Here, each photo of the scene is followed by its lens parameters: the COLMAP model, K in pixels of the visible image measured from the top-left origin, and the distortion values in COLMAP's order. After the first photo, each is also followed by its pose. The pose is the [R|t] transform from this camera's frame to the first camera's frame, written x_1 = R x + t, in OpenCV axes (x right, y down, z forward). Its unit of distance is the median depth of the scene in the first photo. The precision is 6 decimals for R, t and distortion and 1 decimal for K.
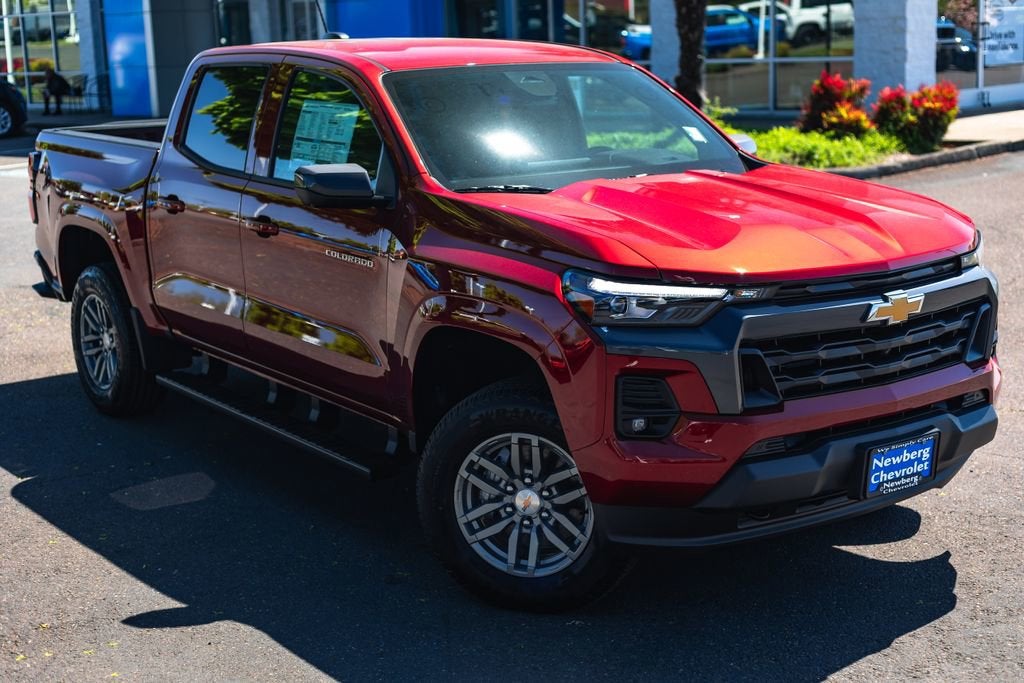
lens RADIAL K [[1586.5, 0, 512.0], [0, 1586.5, 341.5], [0, 0, 1]] dist [0.021031, -0.035171]
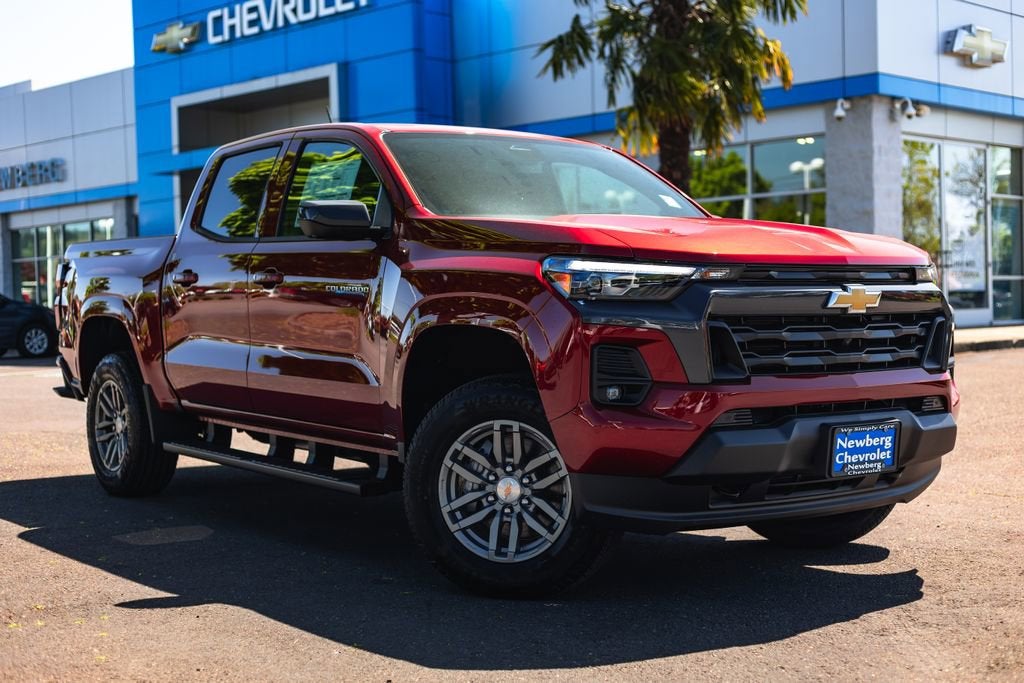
lens RADIAL K [[1491.8, 0, 512.0], [0, 1491.8, 341.5], [0, 0, 1]] dist [0.016465, -0.006880]
pose [[0.999927, 0.011734, -0.002928, 0.013808], [-0.012064, 0.984876, -0.172840, 0.175314], [0.000856, 0.172863, 0.984946, 0.015286]]
